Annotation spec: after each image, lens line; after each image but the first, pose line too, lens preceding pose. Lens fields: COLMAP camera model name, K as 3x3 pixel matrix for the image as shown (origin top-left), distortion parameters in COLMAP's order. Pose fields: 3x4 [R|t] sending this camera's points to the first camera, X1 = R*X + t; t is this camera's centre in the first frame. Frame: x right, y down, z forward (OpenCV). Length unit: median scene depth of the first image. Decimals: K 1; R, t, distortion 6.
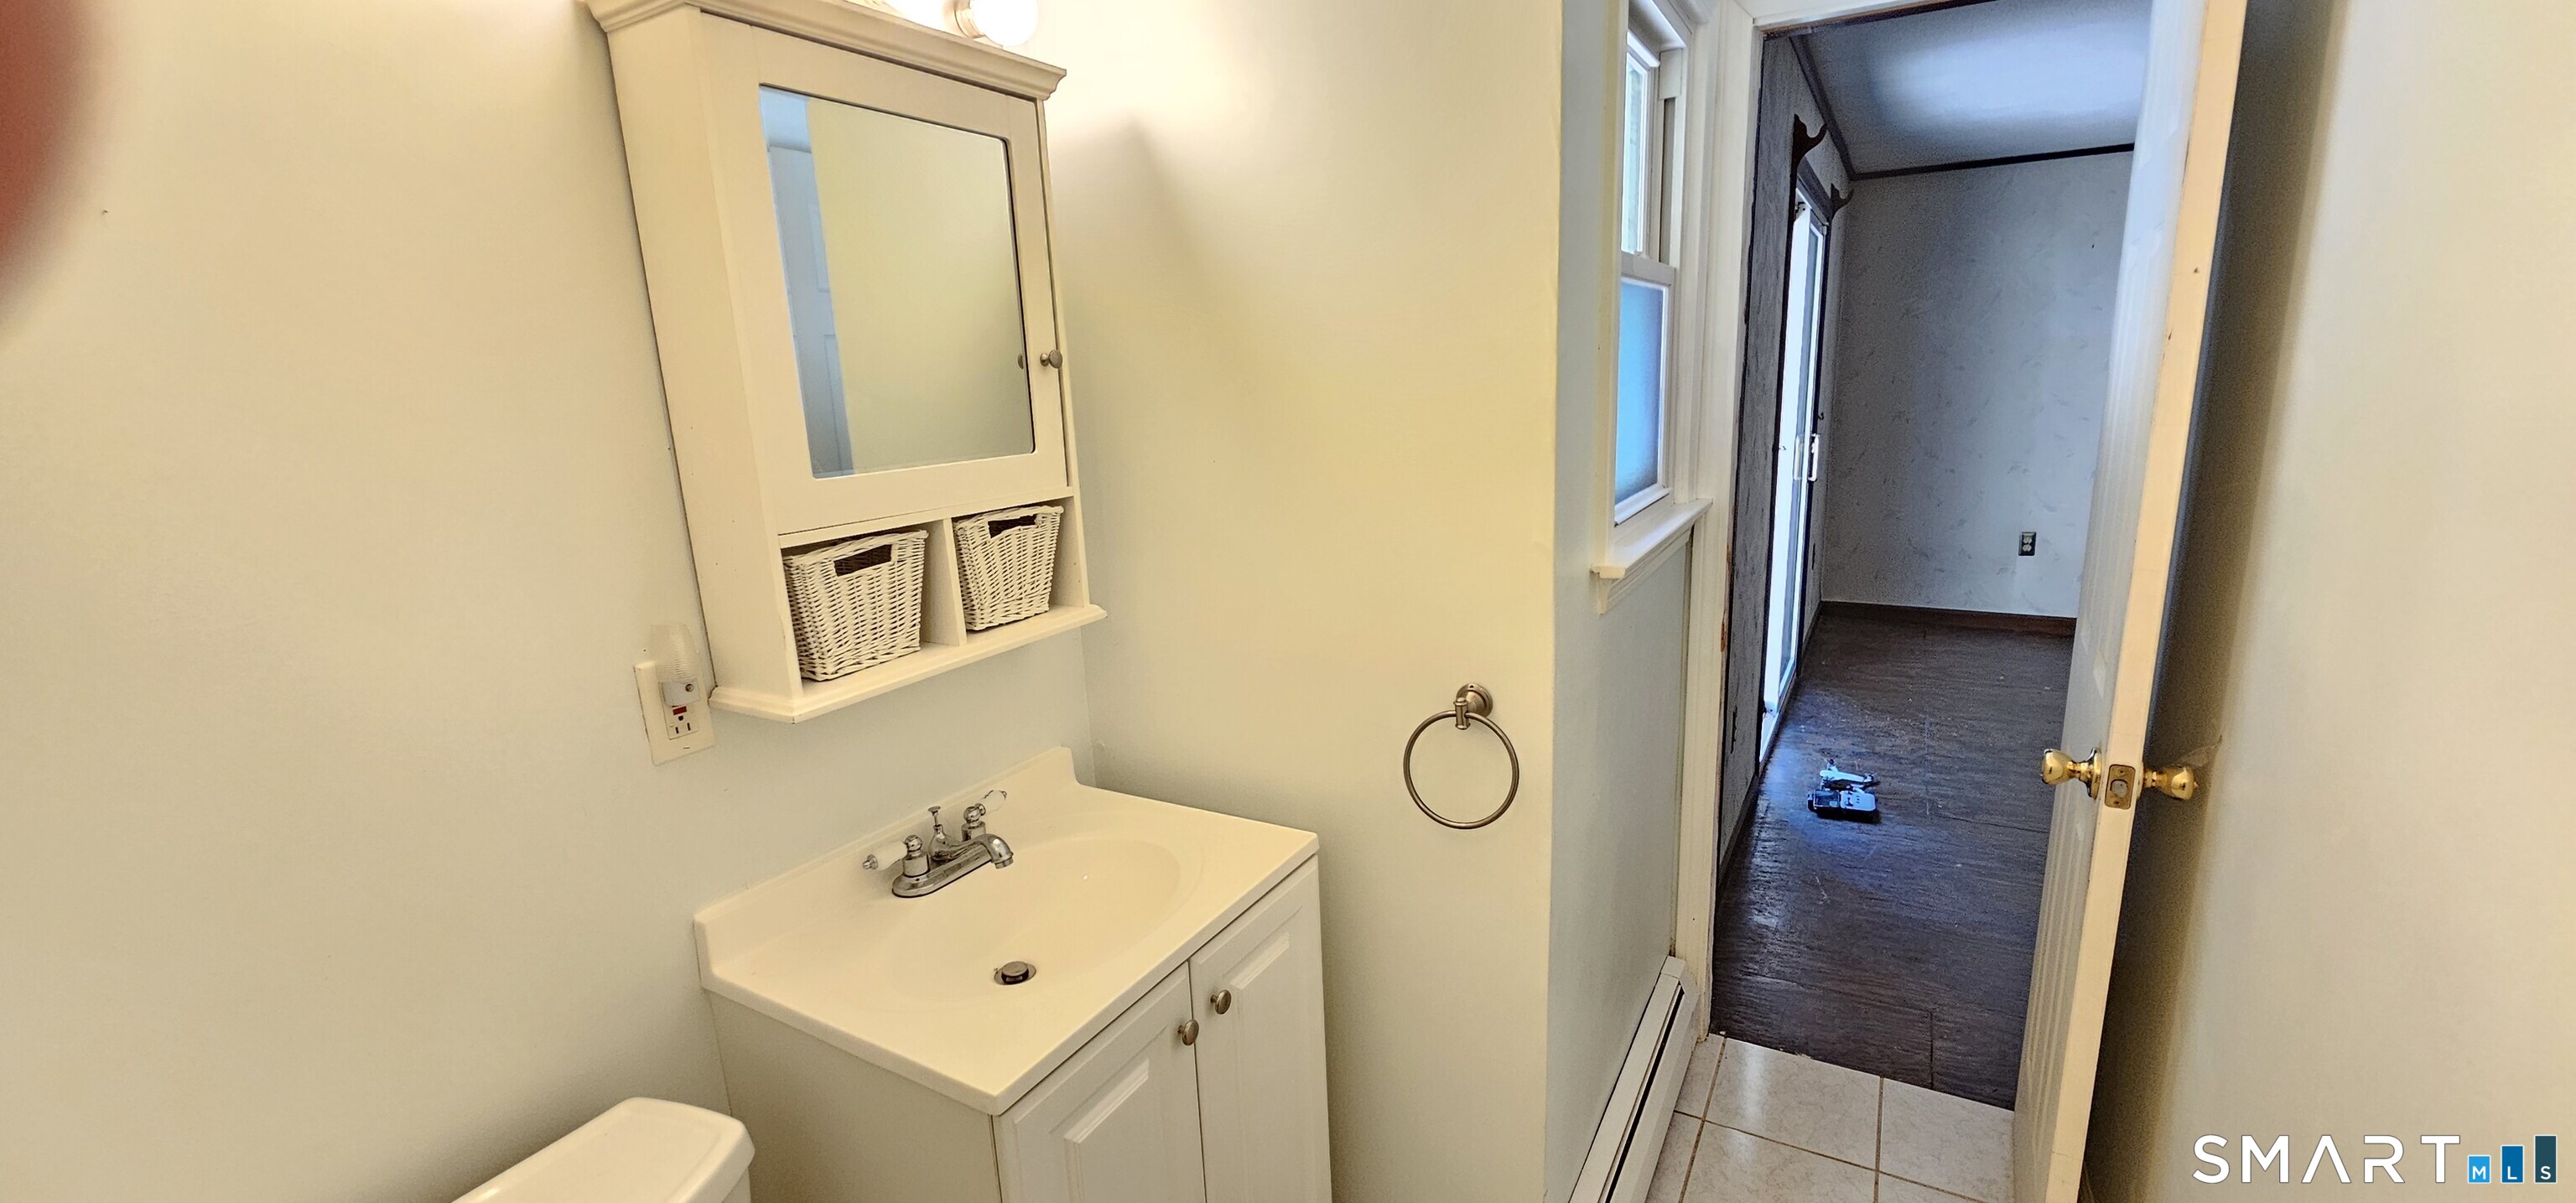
lens RADIAL K [[1050.5, 0, 1290.2], [0, 1050.5, 598.4], [0, 0, 1]] dist [-0.000623, -0.000143]
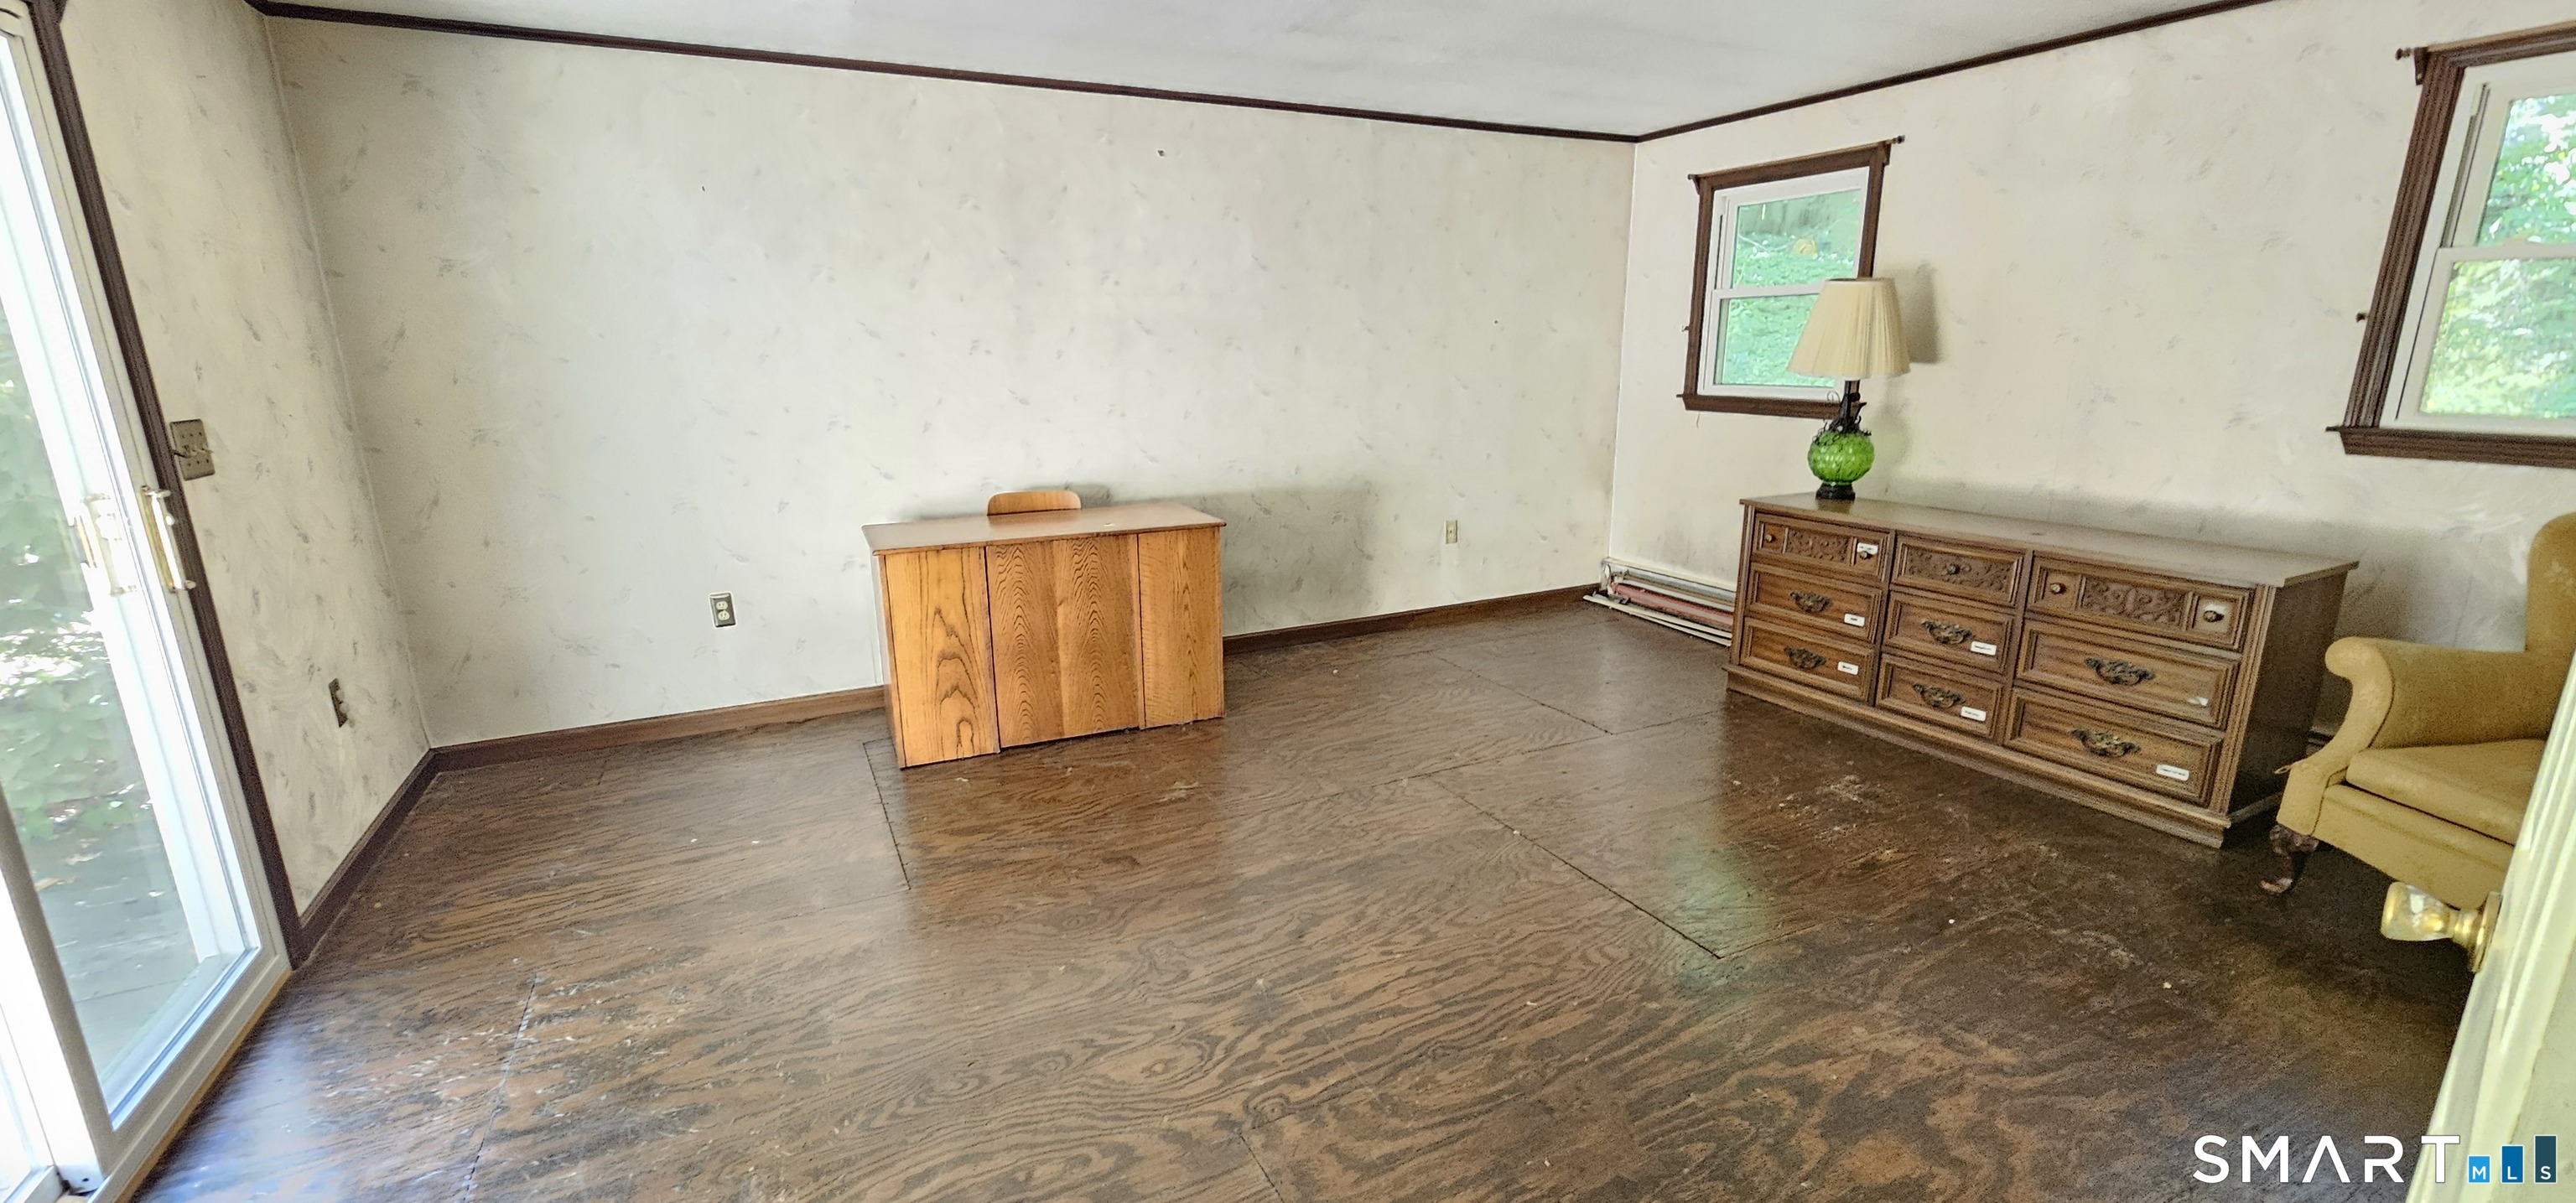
lens RADIAL K [[1050.5, 0, 1288.7], [0, 1050.5, 606.1], [0, 0, 1]] dist [-0.000623, -0.000143]
pose [[0.539596, -0.168093, 0.824974, 0.325843], [0.166394, 0.981831, 0.091219, -0.056666], [-0.825318, 0.088049, 0.557761, 0.289944]]
